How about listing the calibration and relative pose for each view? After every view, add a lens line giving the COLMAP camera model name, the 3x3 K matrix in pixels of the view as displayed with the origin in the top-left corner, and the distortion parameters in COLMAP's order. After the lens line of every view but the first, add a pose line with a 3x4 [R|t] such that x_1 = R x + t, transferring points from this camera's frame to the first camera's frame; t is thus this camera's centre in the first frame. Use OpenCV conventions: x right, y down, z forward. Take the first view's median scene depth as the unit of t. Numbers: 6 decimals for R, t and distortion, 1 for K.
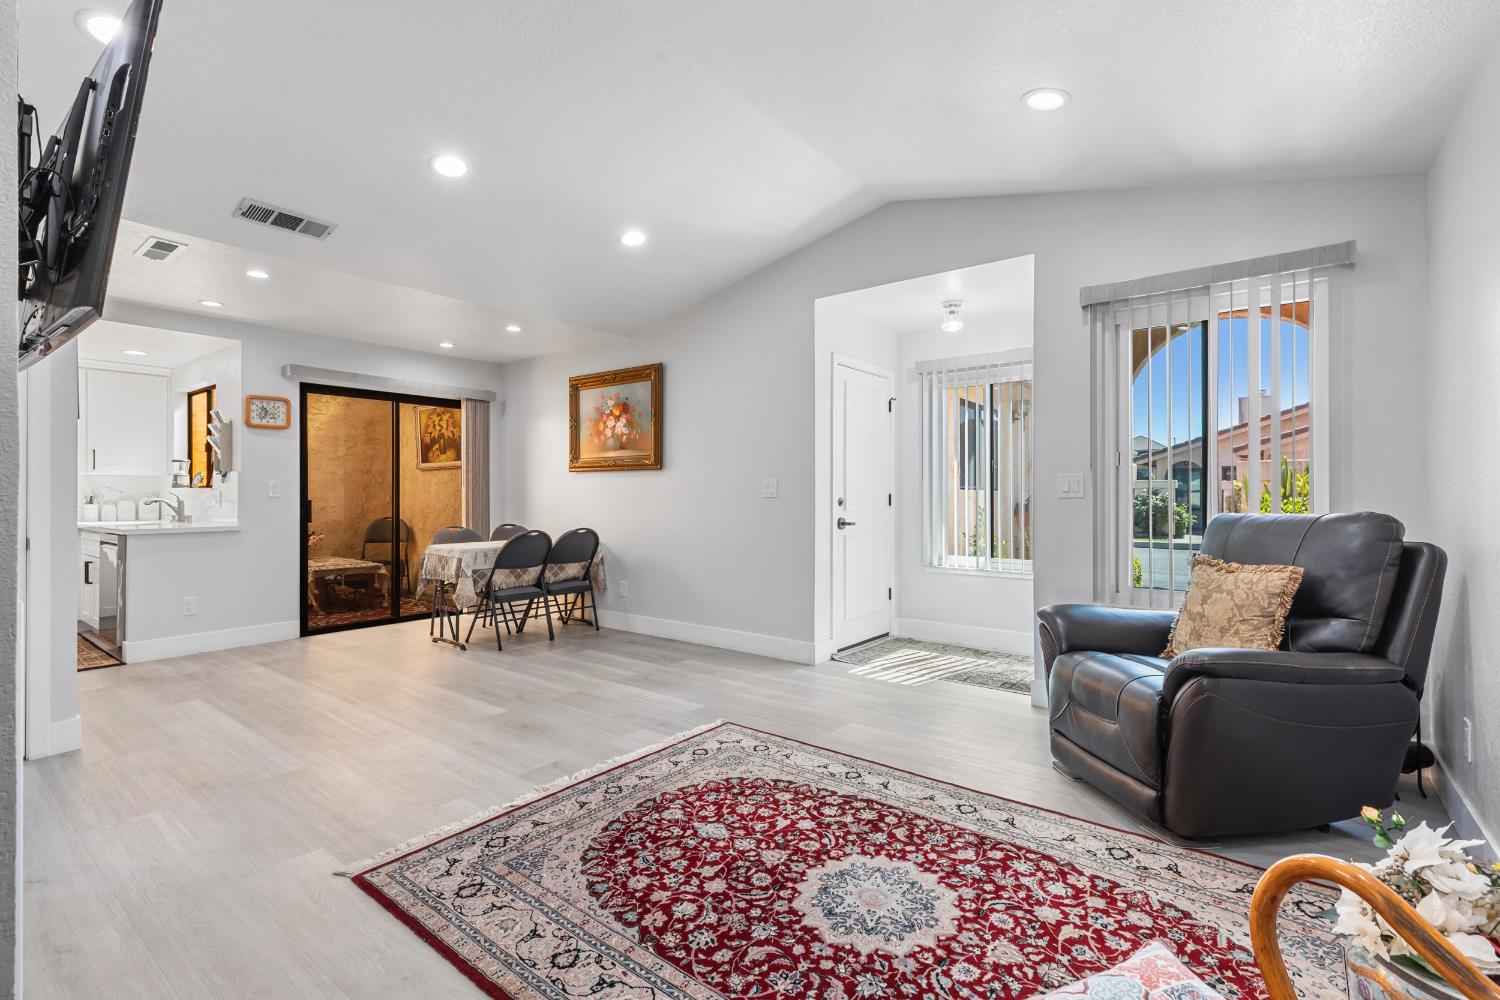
lens RADIAL K [[675.1, 0, 761.9], [0, 675.1, 491.6], [0, 0, 1]] dist [0.002981, -0.000528]
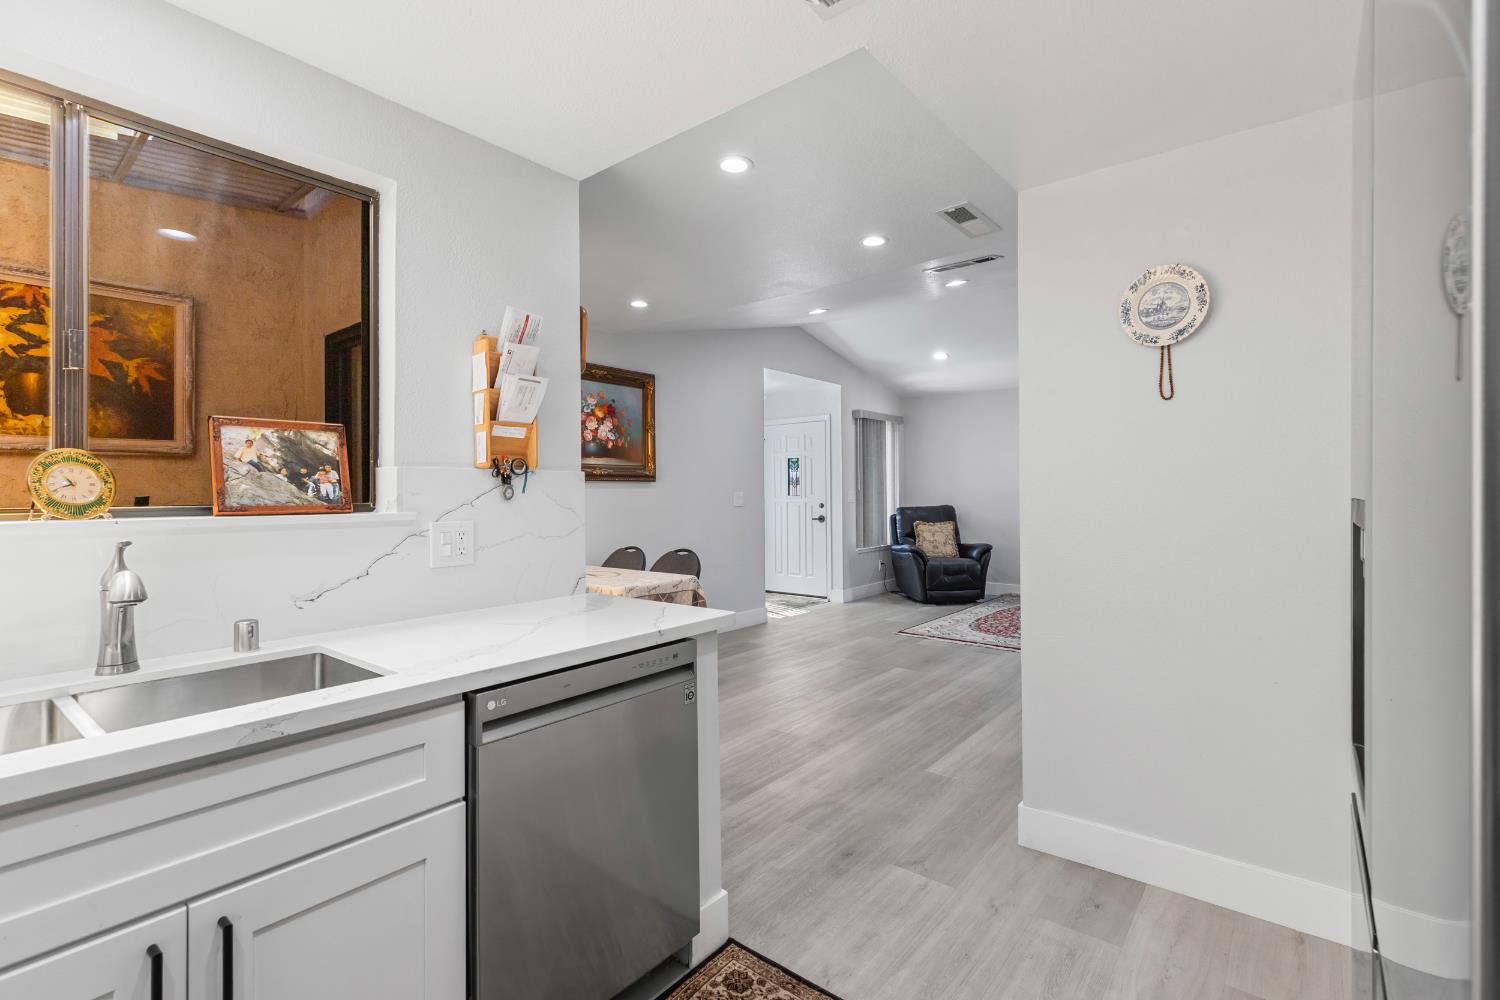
lens RADIAL K [[675.1, 0, 755.2], [0, 675.1, 489.6], [0, 0, 1]] dist [0.002981, -0.000528]
pose [[0.030818, 0.005662, 0.999509, -1.096390], [0.002924, 0.999979, -0.005755, -0.014248], [-0.999521, 0.003100, 0.030801, 0.786992]]
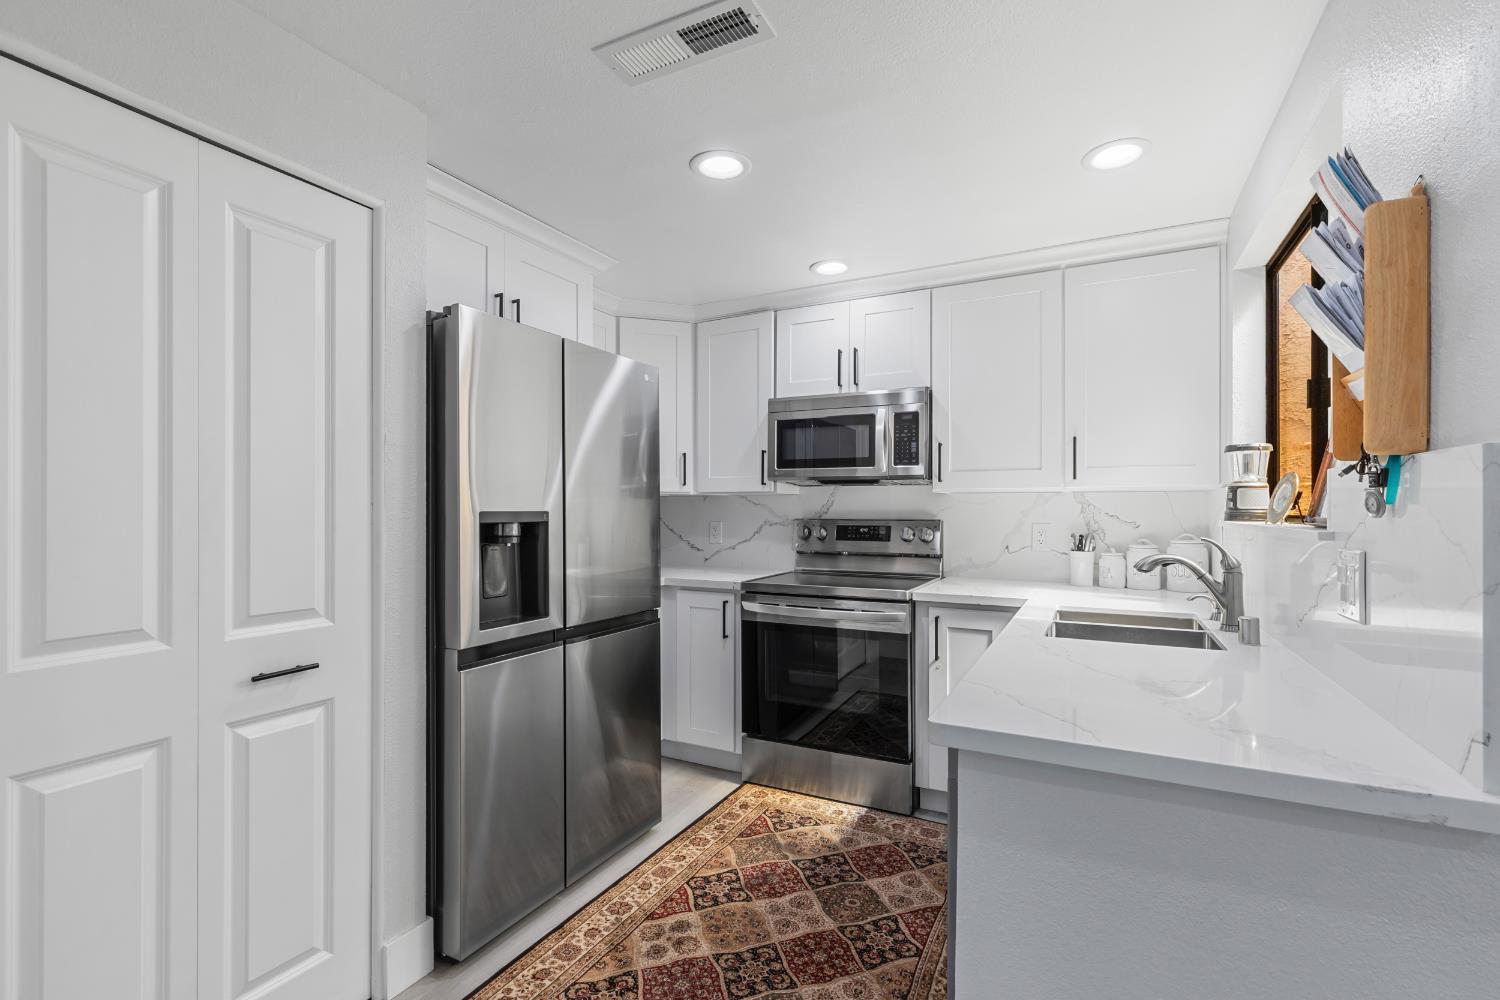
lens RADIAL K [[675.1, 0, 759.5], [0, 675.1, 507.5], [0, 0, 1]] dist [0.002981, -0.000528]
pose [[0.177798, -0.000474, -0.984067, -0.587343], [0.001932, 0.999998, -0.000132, -0.014082], [0.984065, -0.001878, 0.177799, 0.728225]]
